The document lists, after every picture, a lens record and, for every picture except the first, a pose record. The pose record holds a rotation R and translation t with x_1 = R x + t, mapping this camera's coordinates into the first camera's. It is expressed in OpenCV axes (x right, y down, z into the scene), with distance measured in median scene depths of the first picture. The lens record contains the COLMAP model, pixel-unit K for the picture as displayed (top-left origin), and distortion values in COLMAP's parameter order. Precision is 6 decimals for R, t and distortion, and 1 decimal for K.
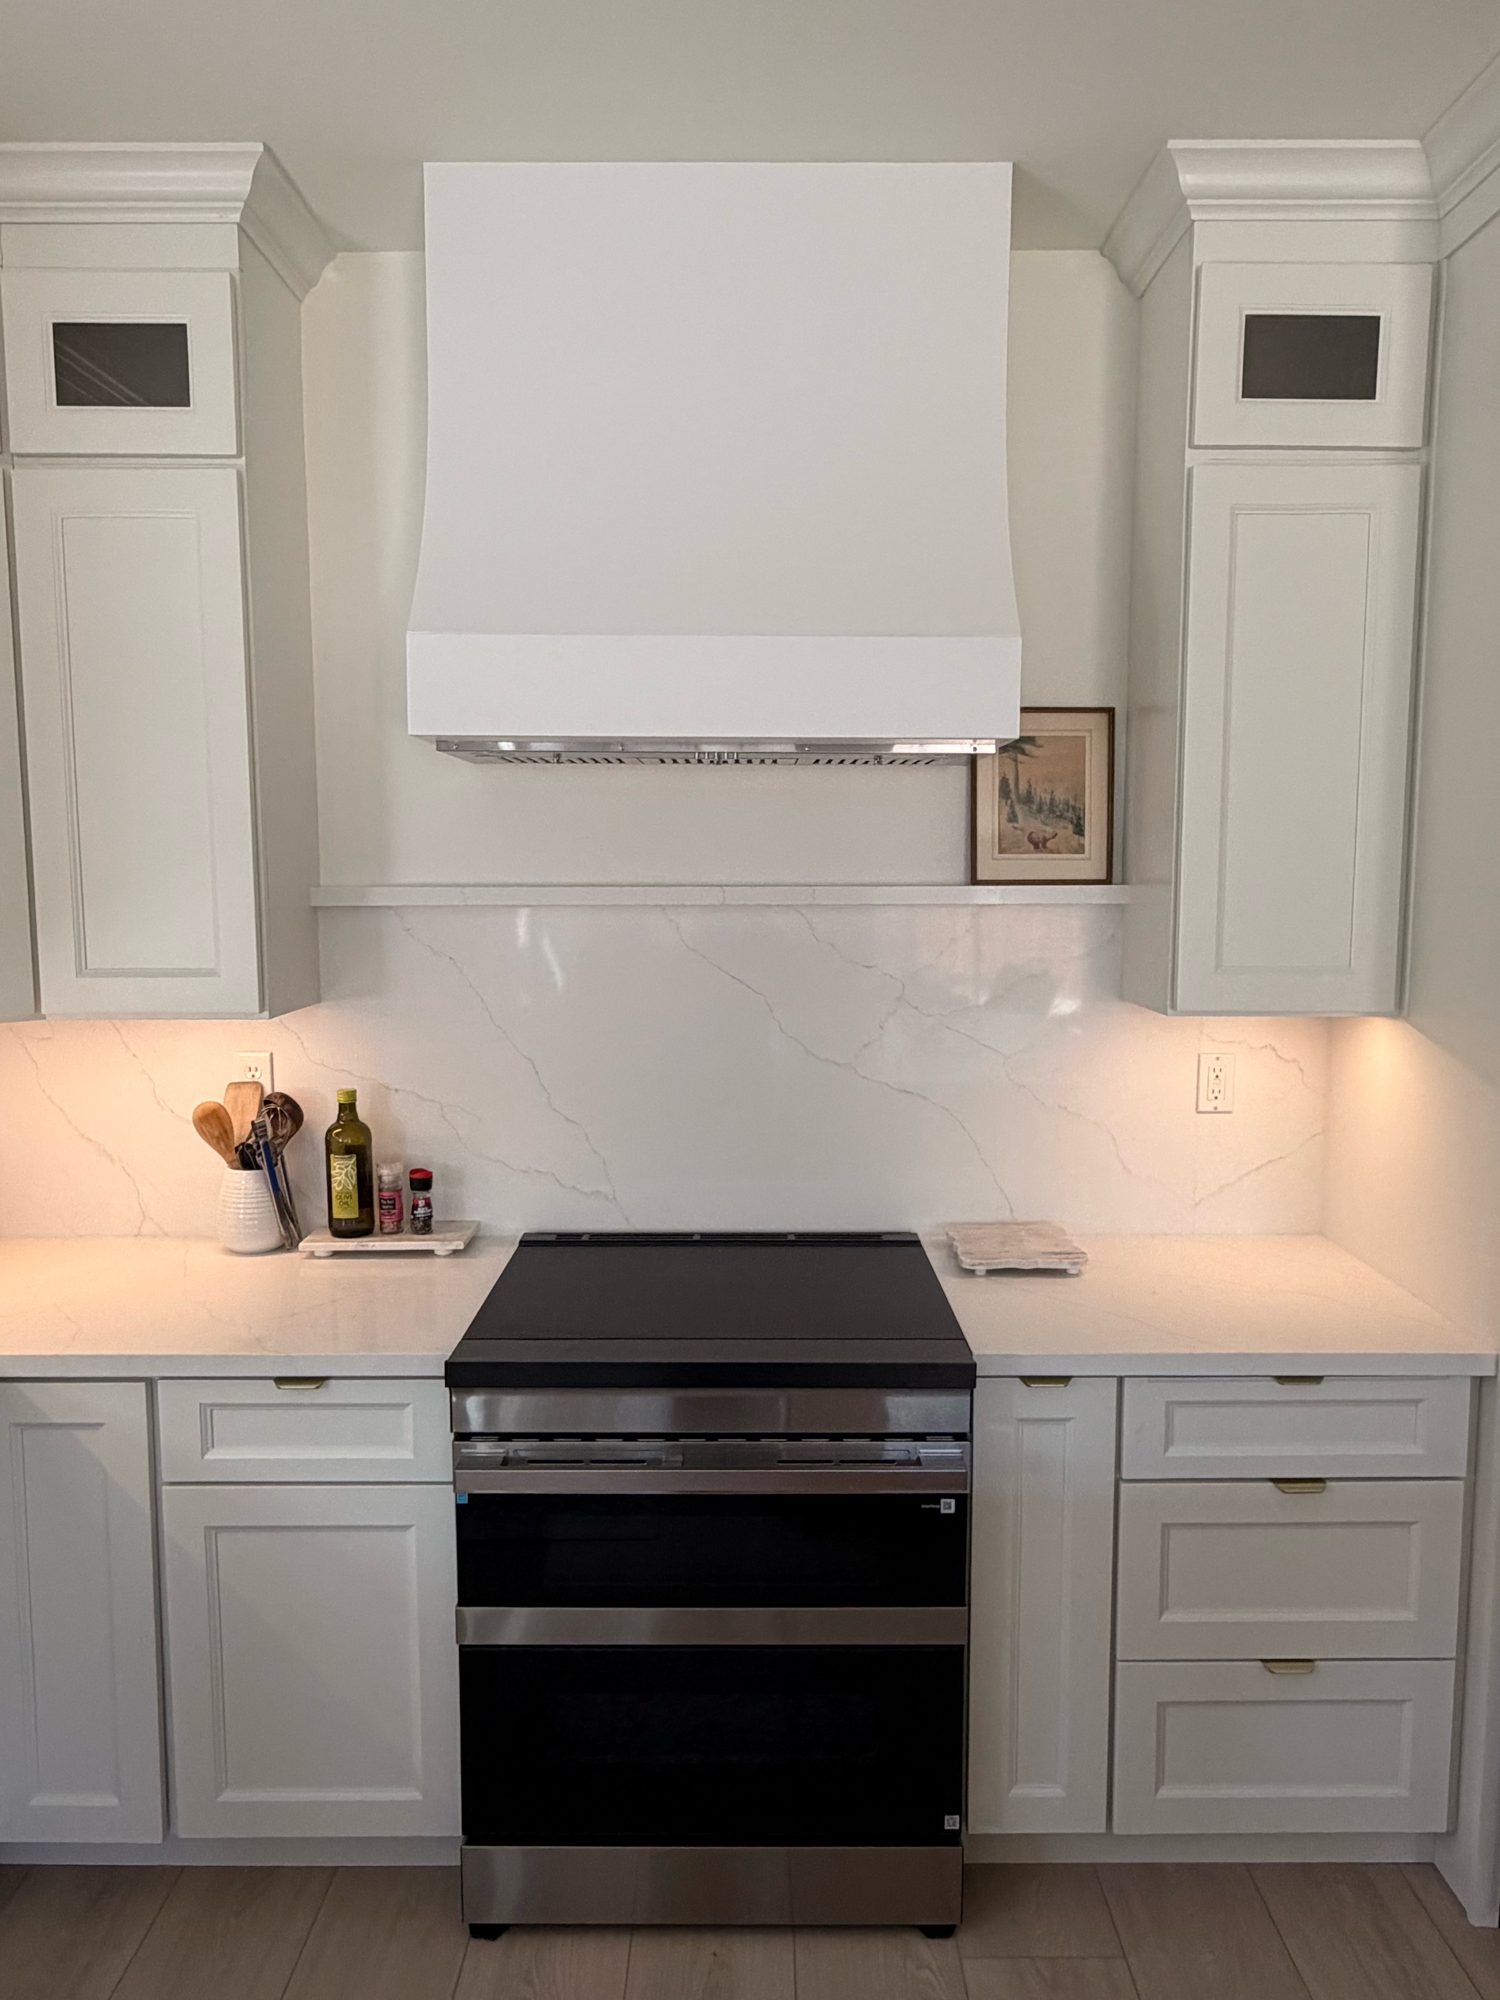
lens RADIAL K [[1352.2, 0, 748.1], [0, 1352.2, 998.6], [0, 0, 1]] dist [0.003033, 0.003125]
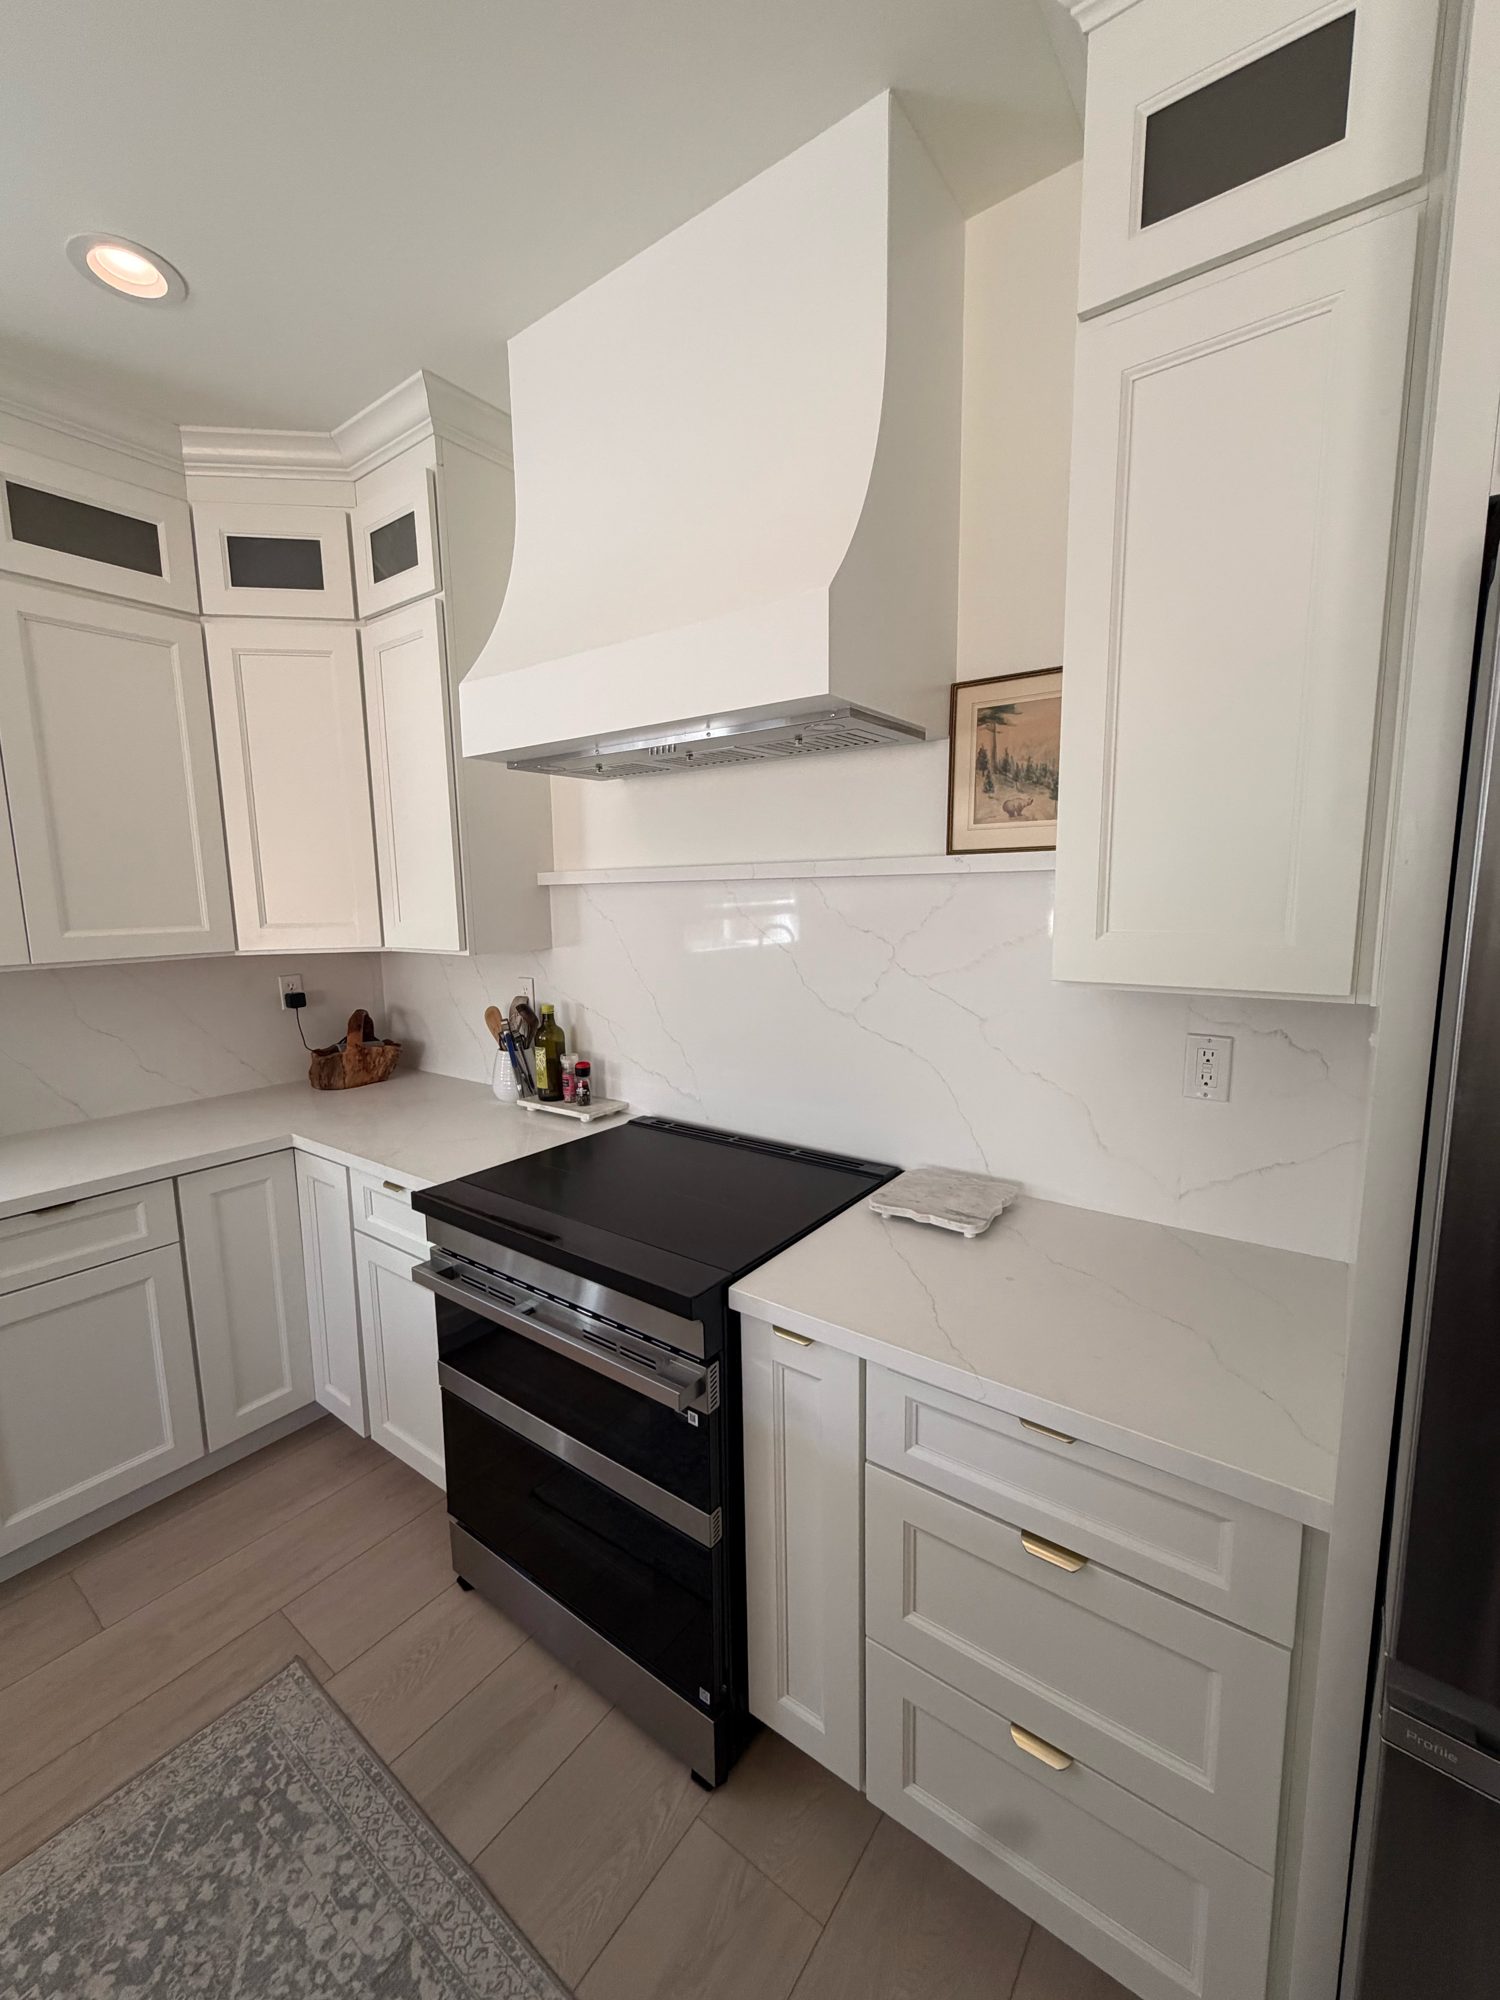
lens RADIAL K [[801.7, 0, 748.3], [0, 801.7, 1000.0], [0, 0, 1]] dist [-0.000587, -0.000219]
pose [[0.807818, 0.067830, -0.585517, 0.415982], [-0.044309, 0.997534, 0.054429, 0.002011], [0.587765, -0.018025, 0.808831, 0.397233]]
